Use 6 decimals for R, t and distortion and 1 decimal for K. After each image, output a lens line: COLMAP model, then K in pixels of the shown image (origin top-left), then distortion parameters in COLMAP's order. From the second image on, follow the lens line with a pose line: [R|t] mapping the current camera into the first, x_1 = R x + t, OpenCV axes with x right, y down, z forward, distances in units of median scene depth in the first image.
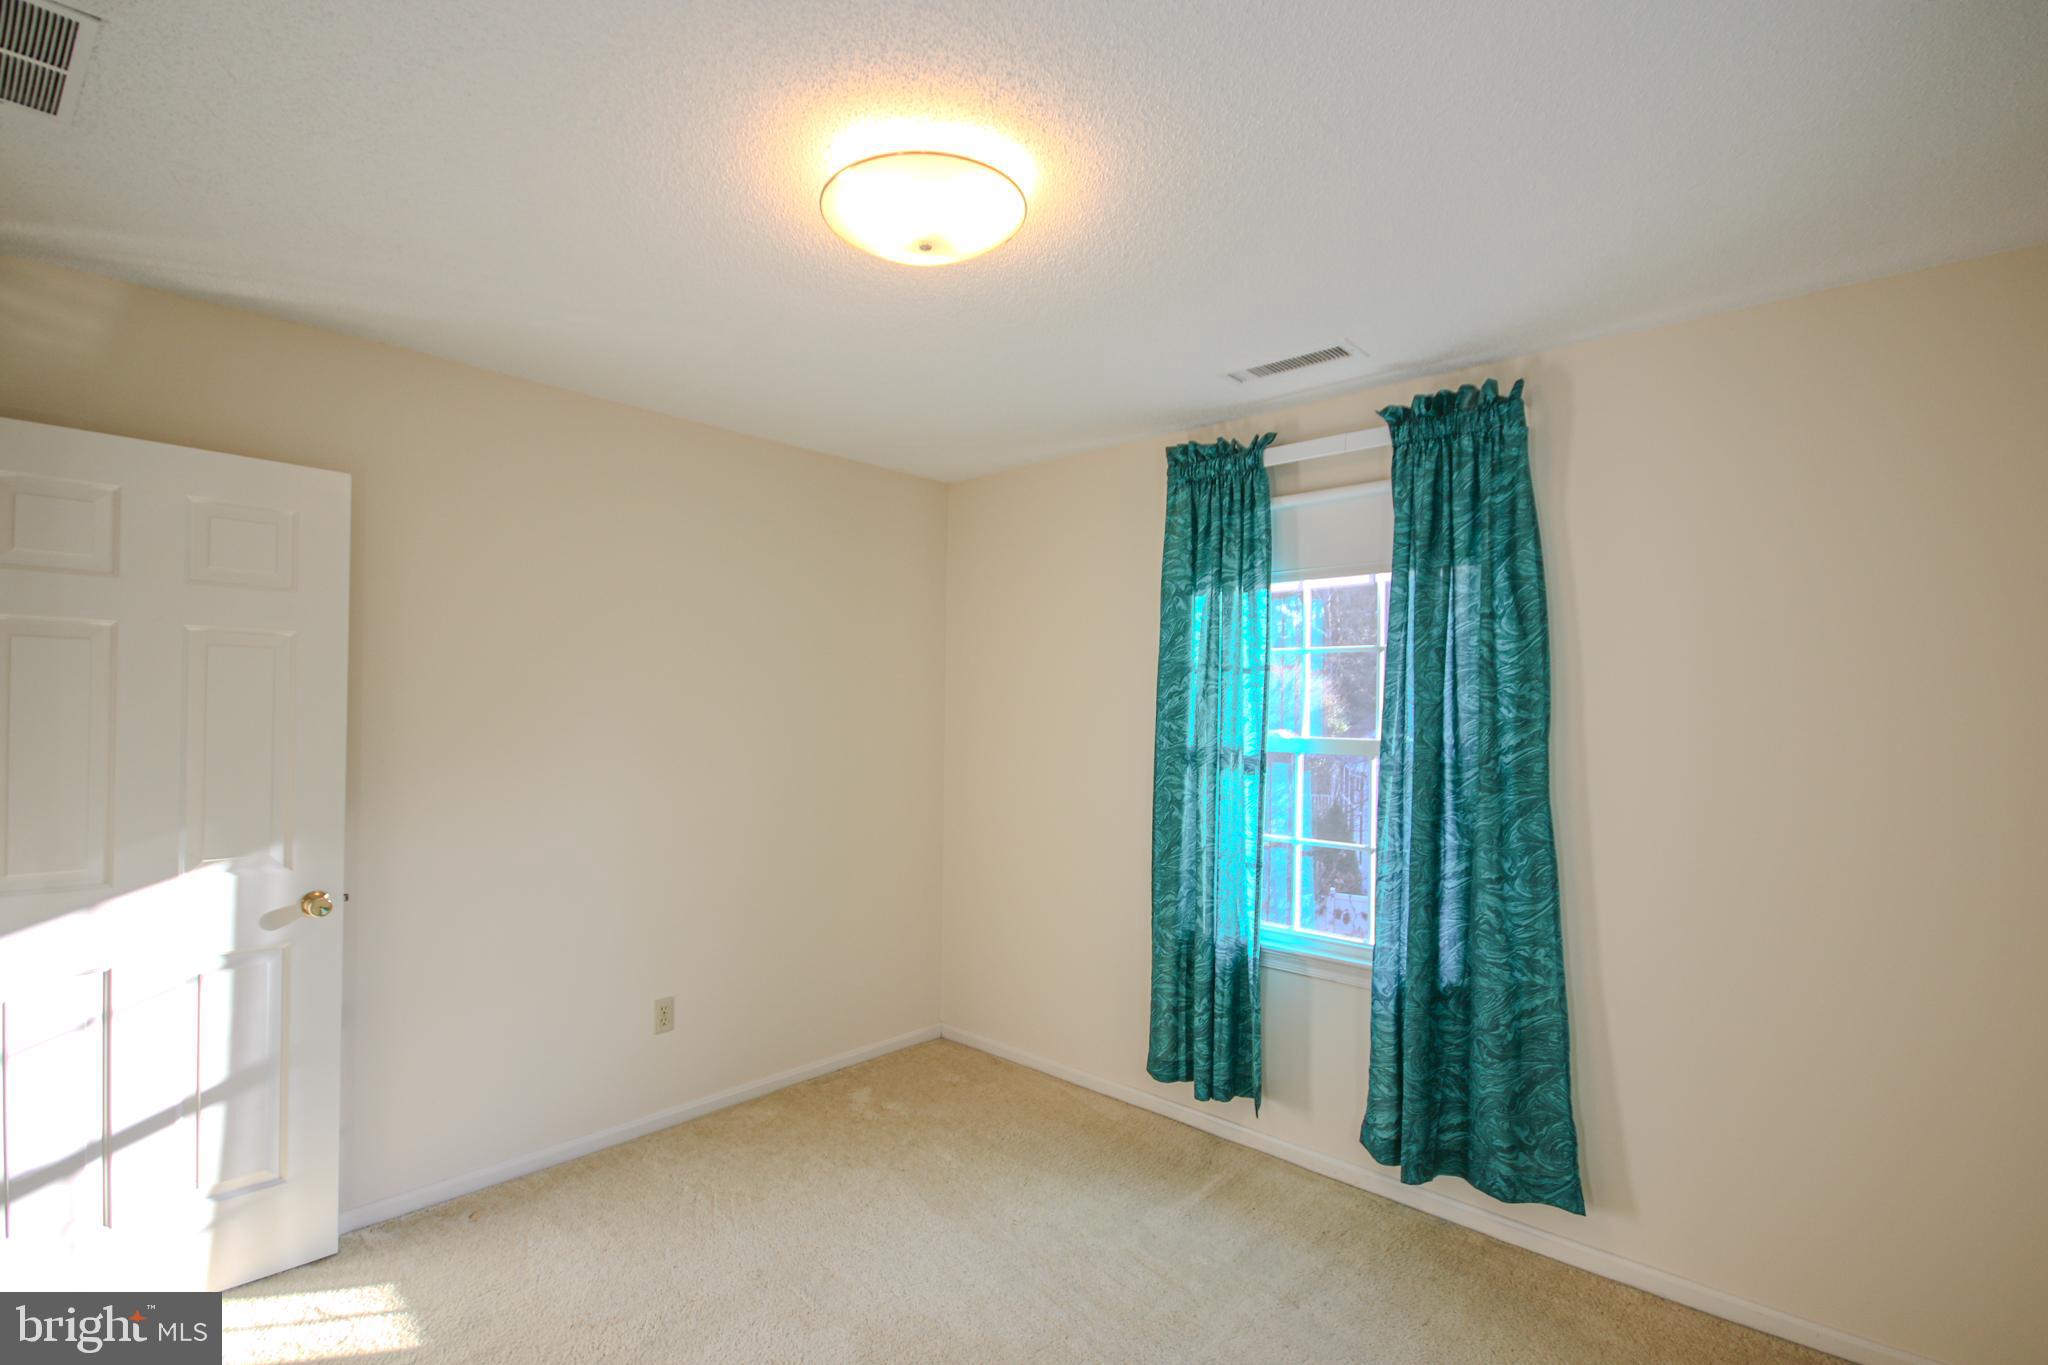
lens RADIAL K [[942.0, 0, 1034.9], [0, 942.0, 711.9], [0, 0, 1]] dist [-0.001770, -0.000487]
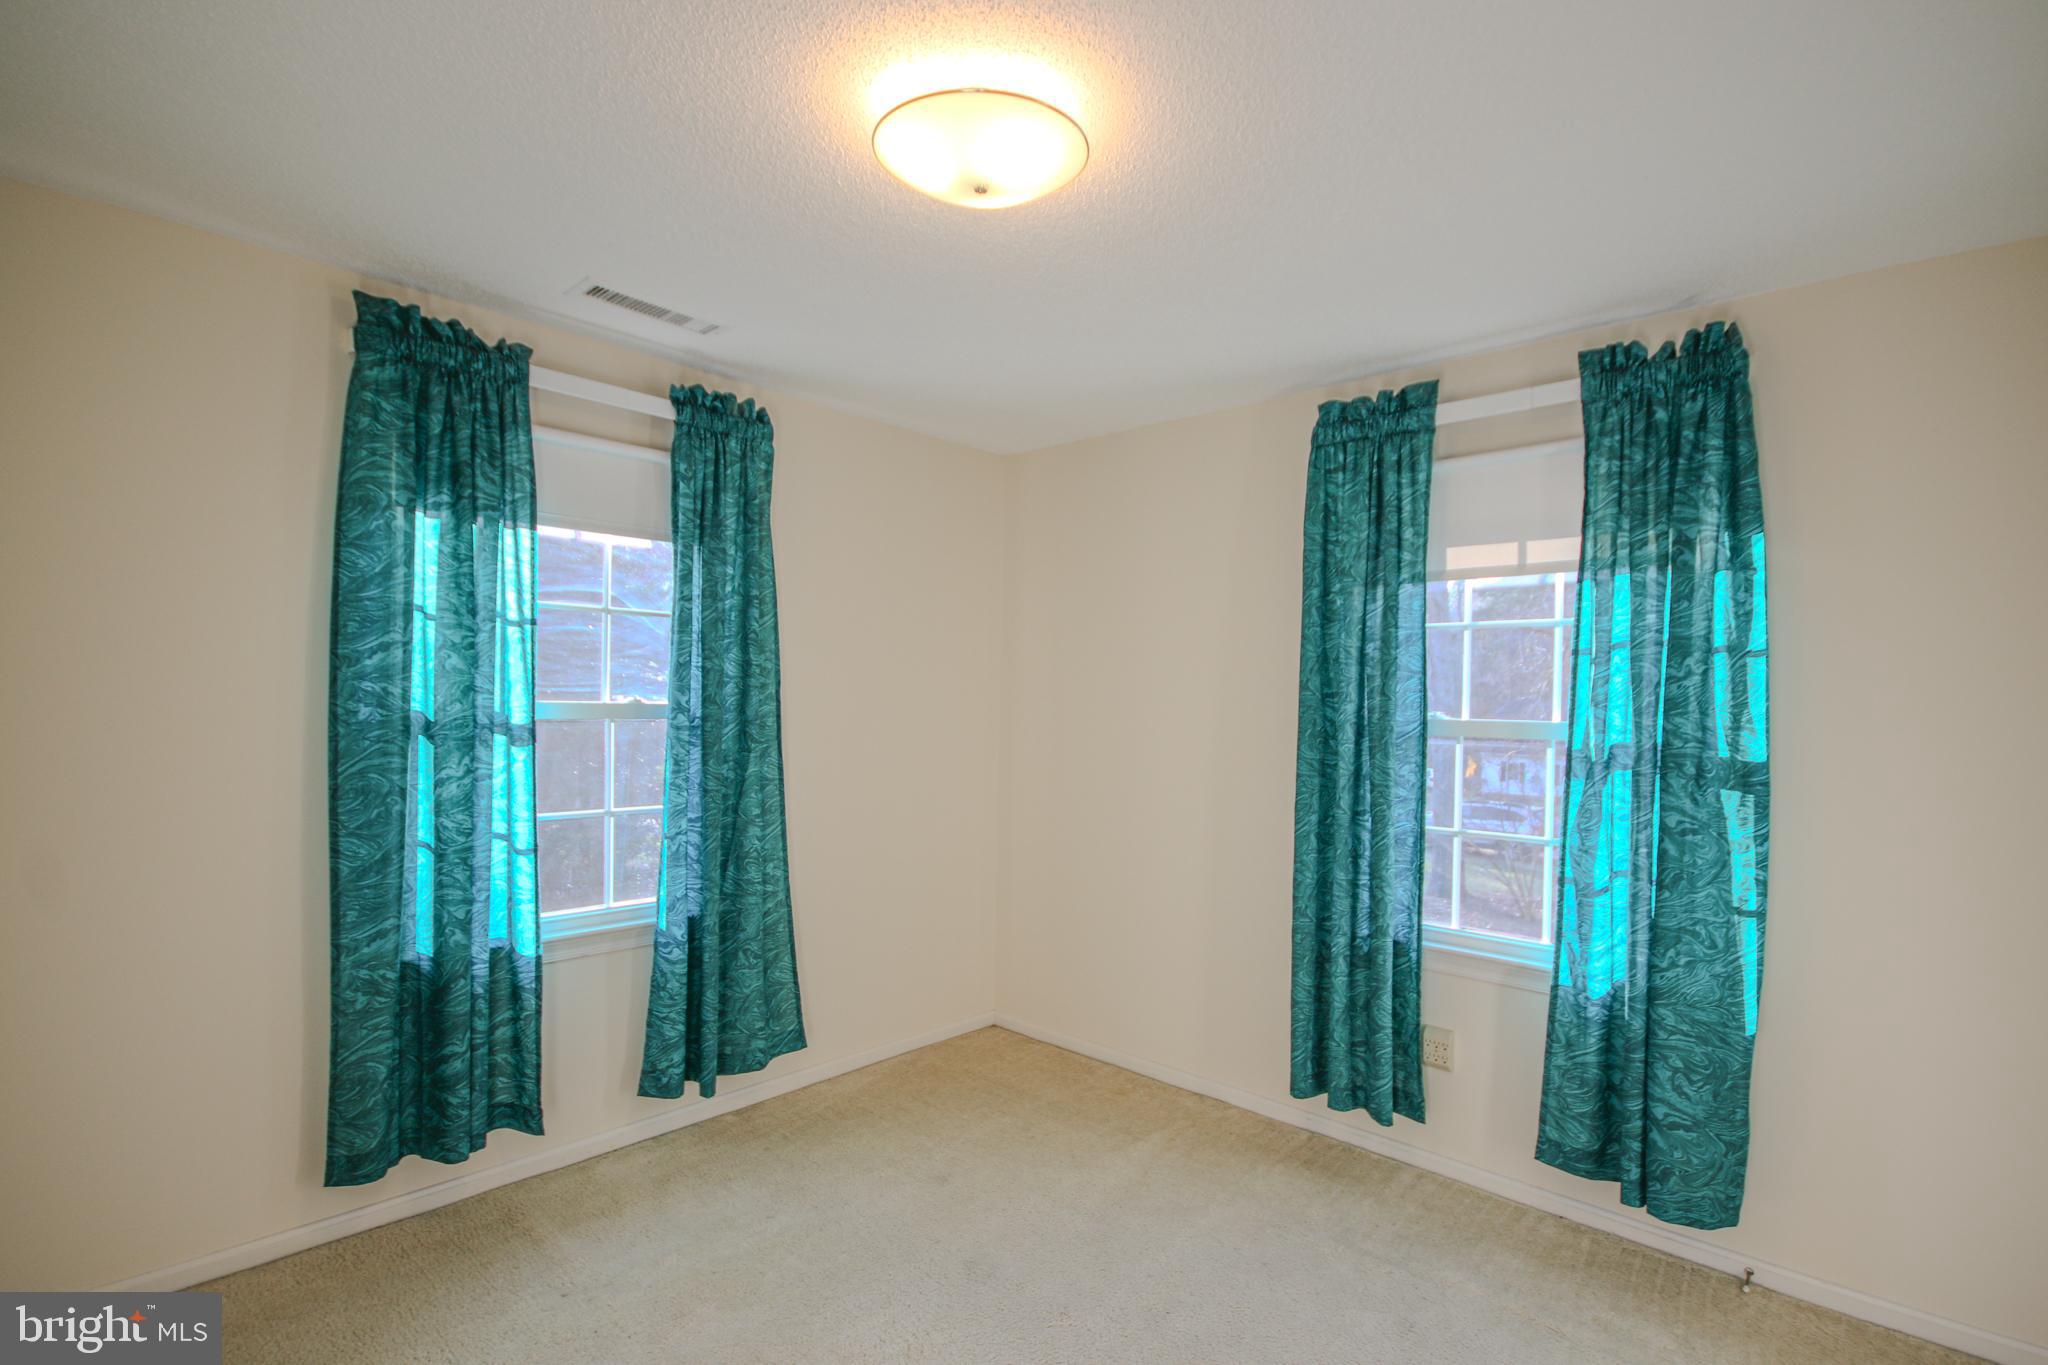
lens RADIAL K [[942.0, 0, 1034.9], [0, 942.0, 711.9], [0, 0, 1]] dist [-0.001770, -0.000487]
pose [[0.020463, -0.029791, 0.999347, -0.662523], [-0.021943, 0.999302, 0.030239, -0.000633], [-0.999550, -0.022548, 0.019795, 0.564816]]
